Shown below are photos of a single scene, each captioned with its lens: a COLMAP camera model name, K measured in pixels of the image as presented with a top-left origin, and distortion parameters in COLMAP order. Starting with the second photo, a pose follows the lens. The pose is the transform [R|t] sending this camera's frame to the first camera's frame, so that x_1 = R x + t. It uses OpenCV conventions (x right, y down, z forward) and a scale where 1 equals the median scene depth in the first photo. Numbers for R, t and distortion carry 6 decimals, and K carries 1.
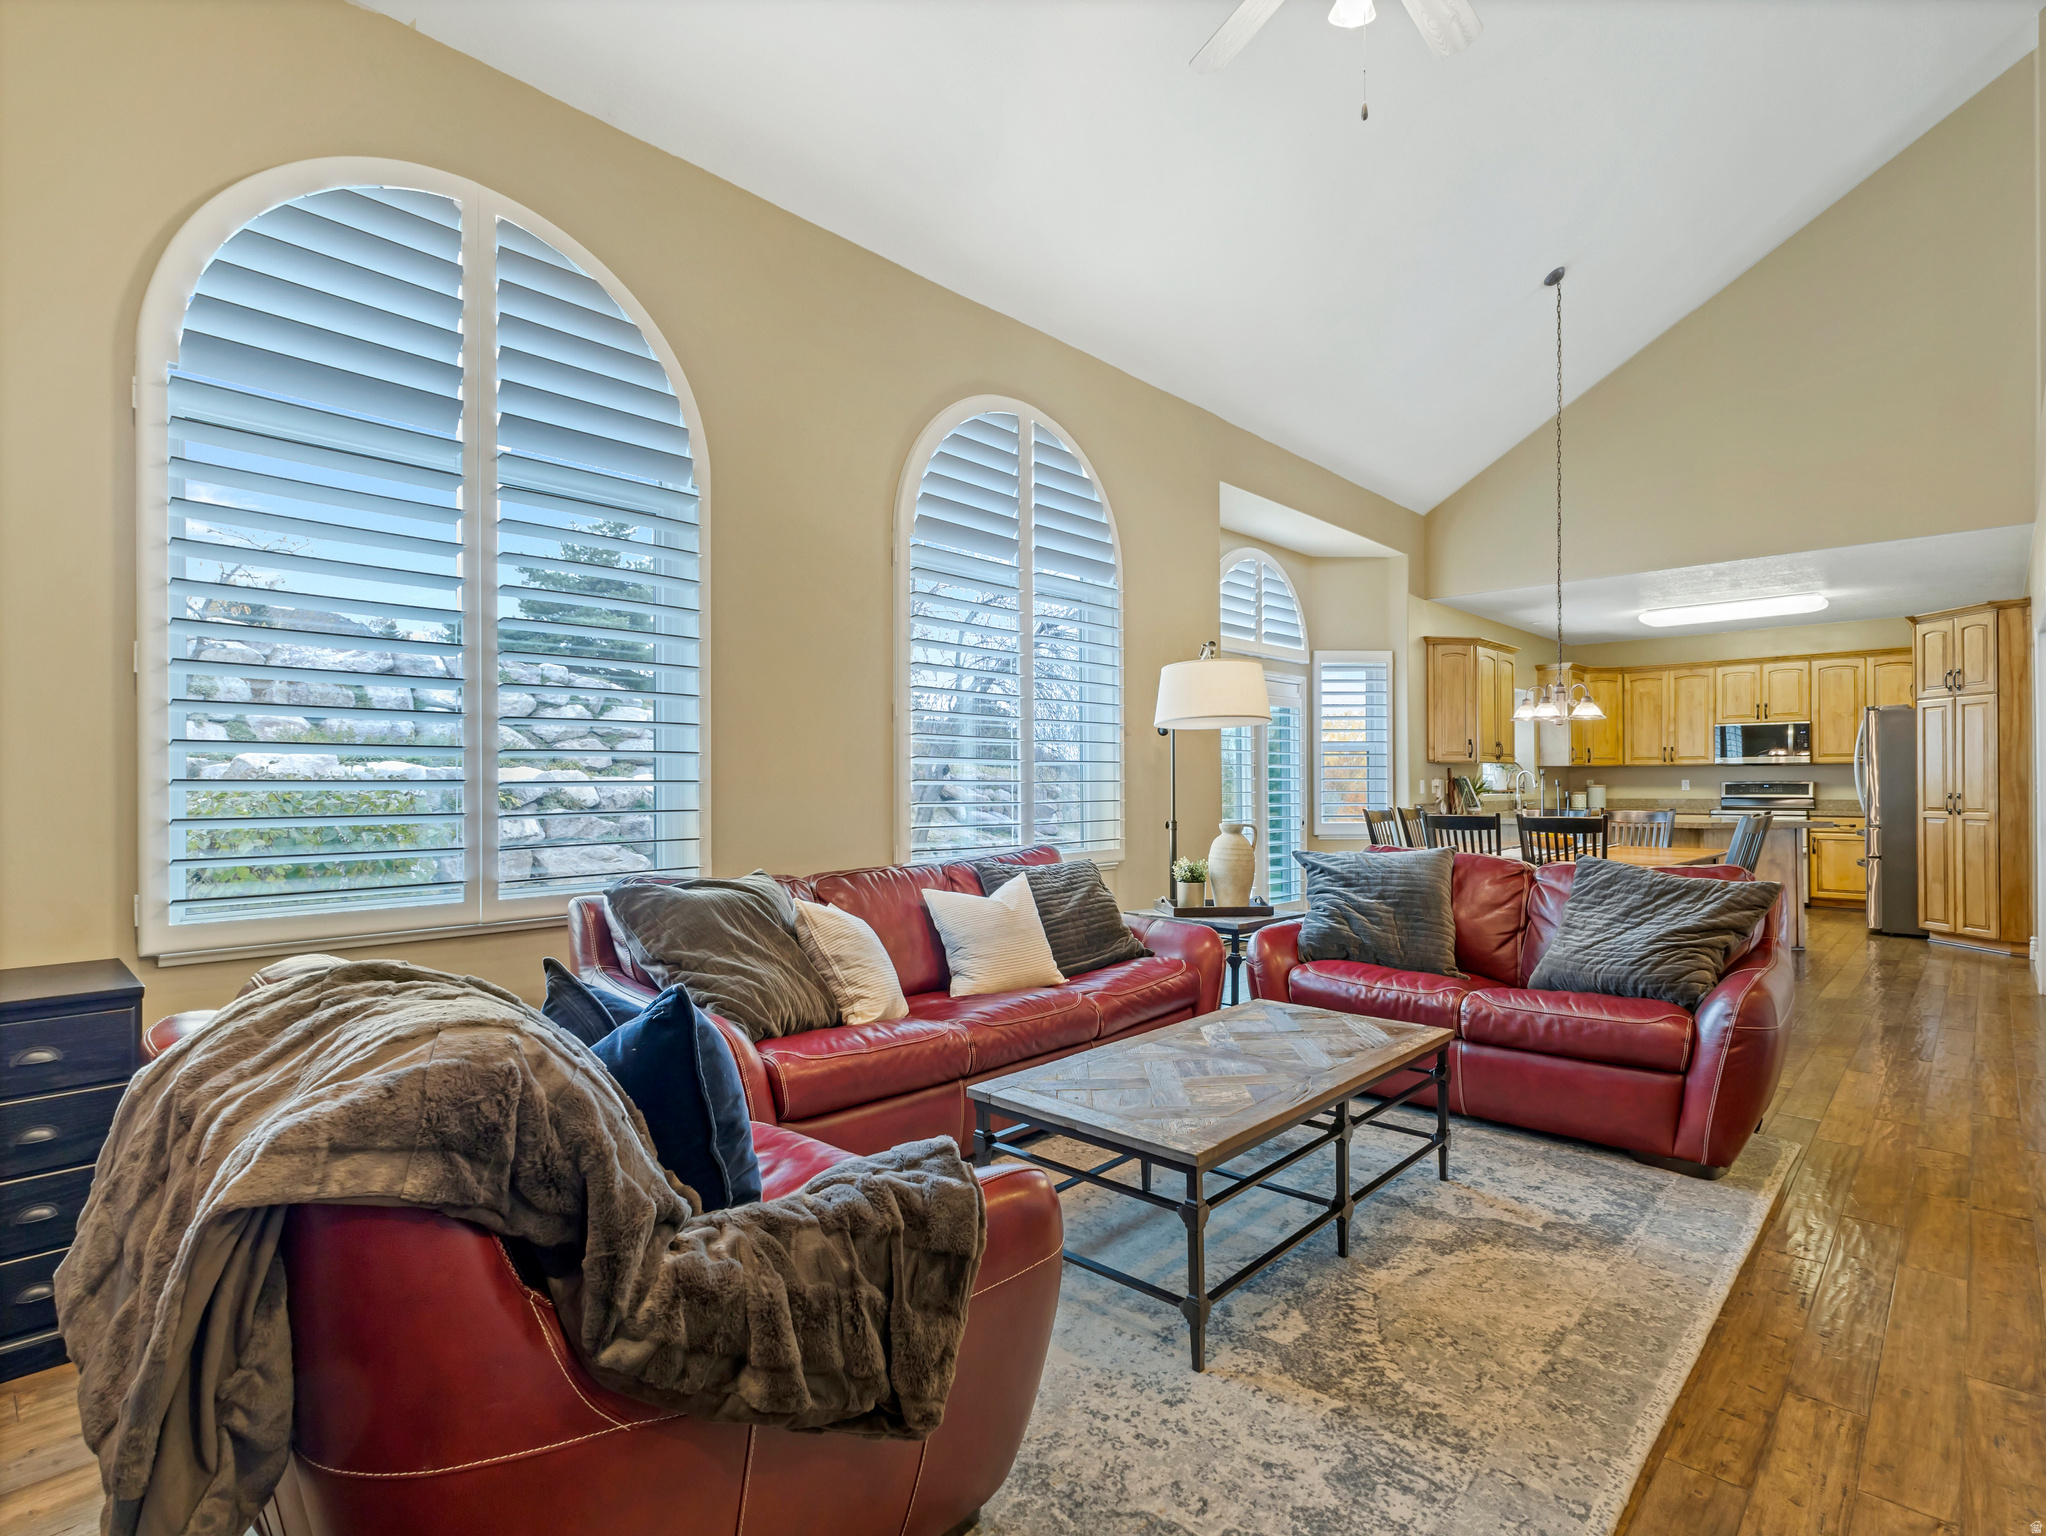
lens RADIAL K [[1009.1, 0, 1033.4], [0, 1009.1, 776.9], [0, 0, 1]] dist [0.013750, -0.001297]
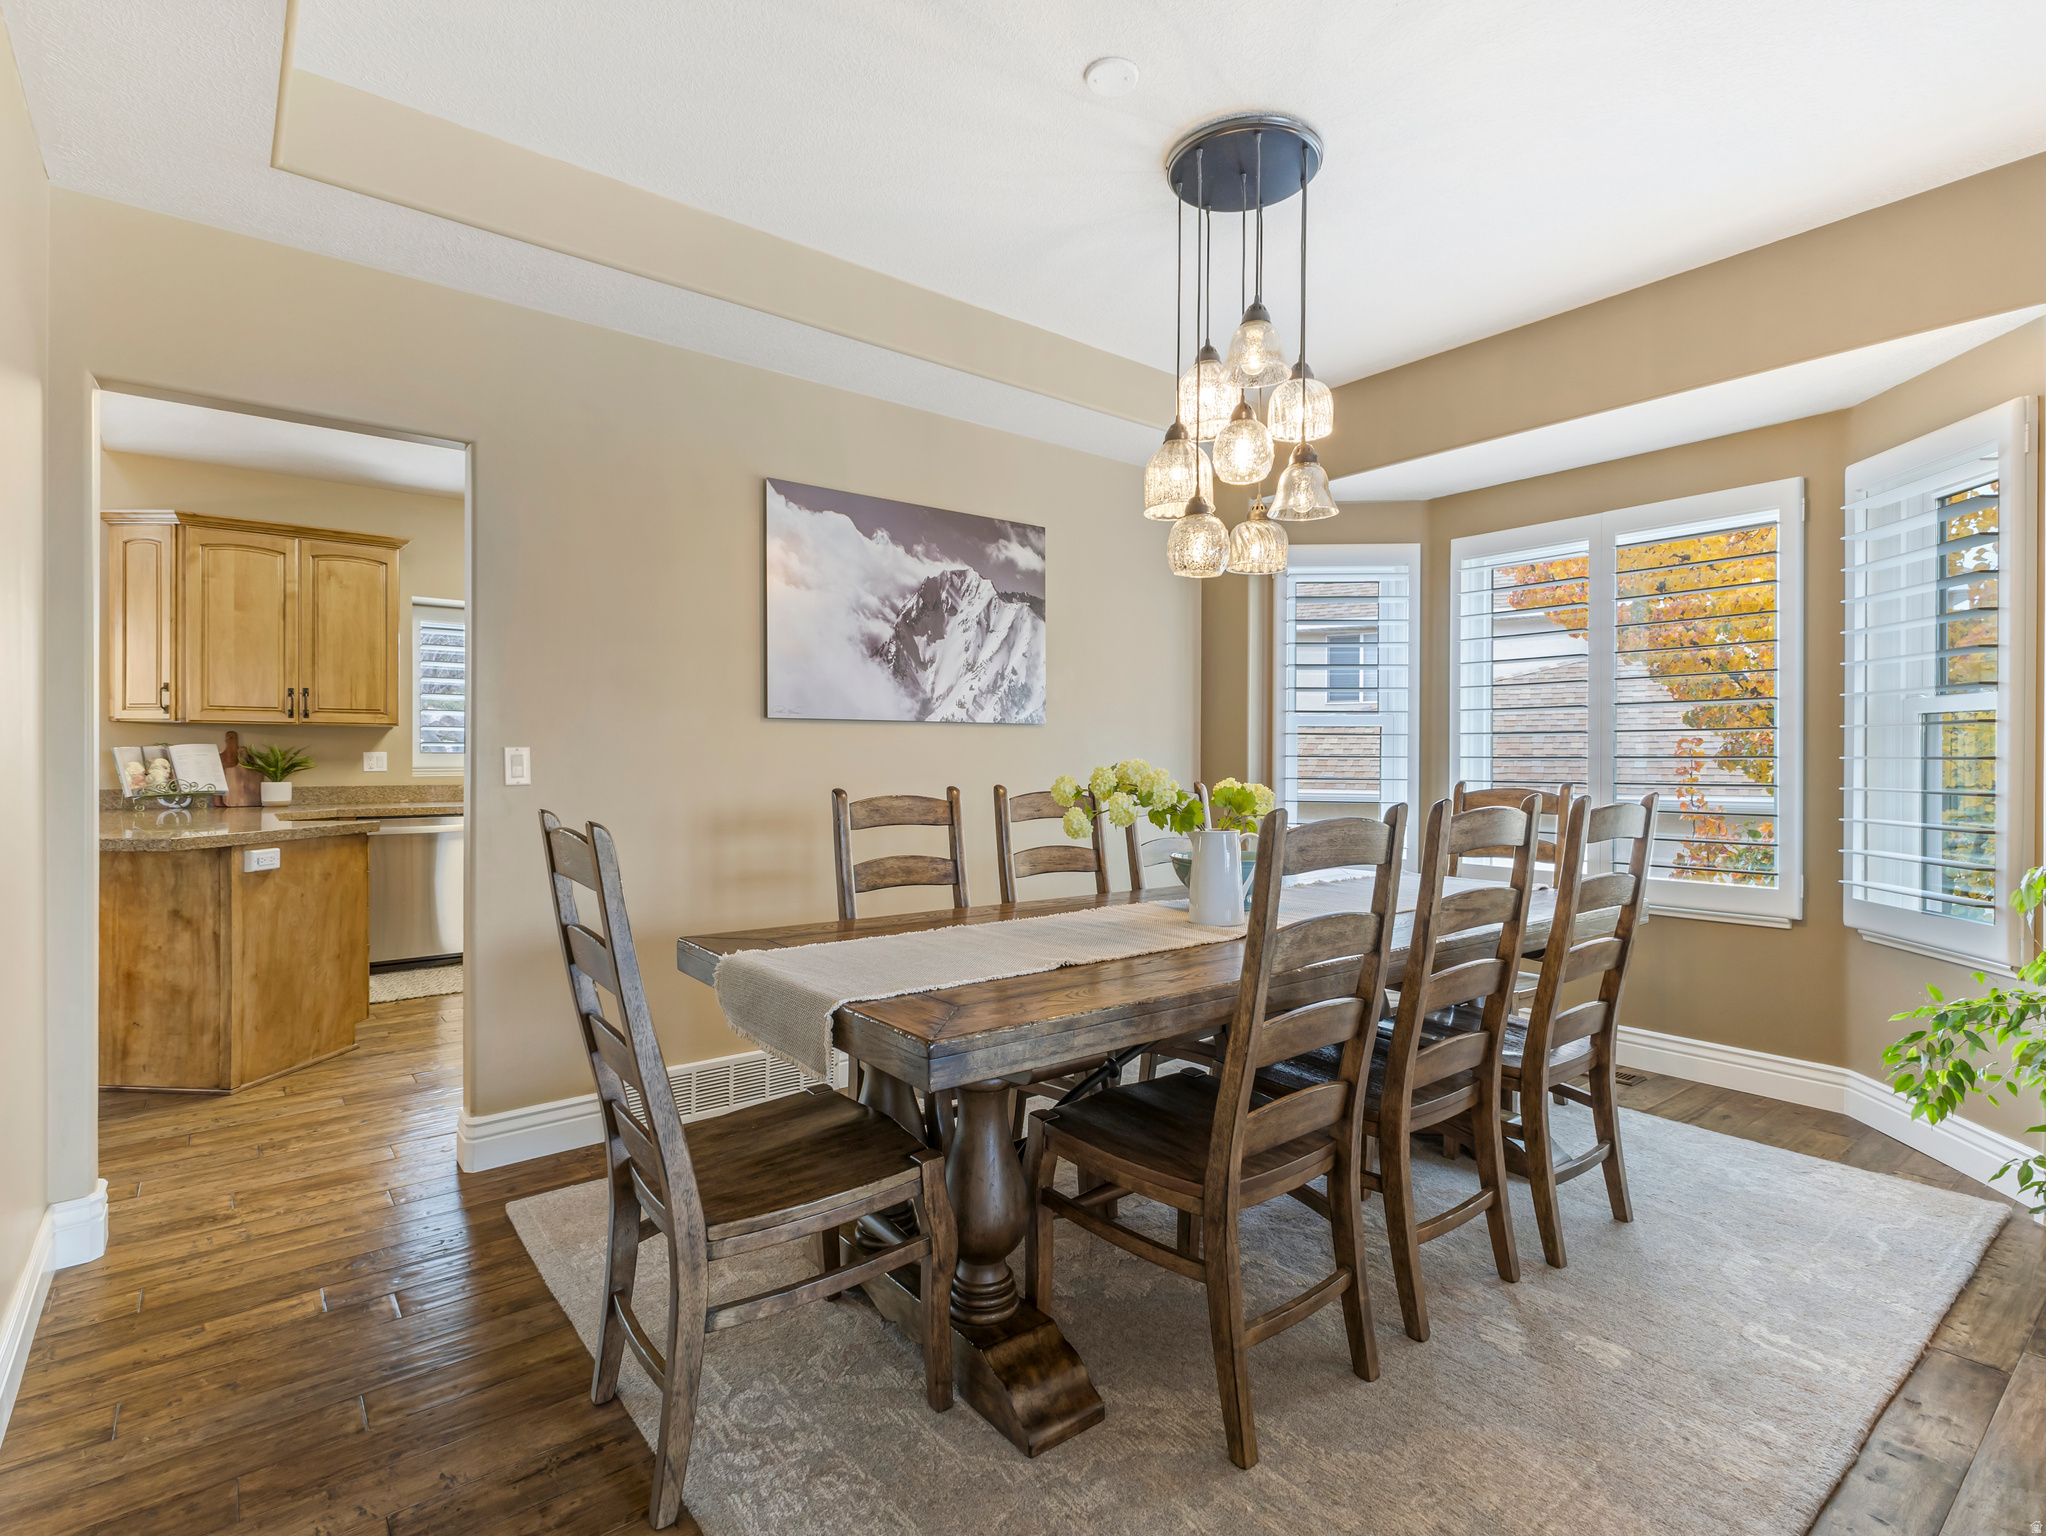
lens RADIAL K [[1009.1, 0, 1029.0], [0, 1009.1, 758.7], [0, 0, 1]] dist [0.013750, -0.001297]
pose [[0.990287, 0.005812, -0.138918, 1.062790], [-0.004944, 0.999966, 0.006591, 0.001601], [0.138951, -0.005840, 0.990282, 0.497812]]
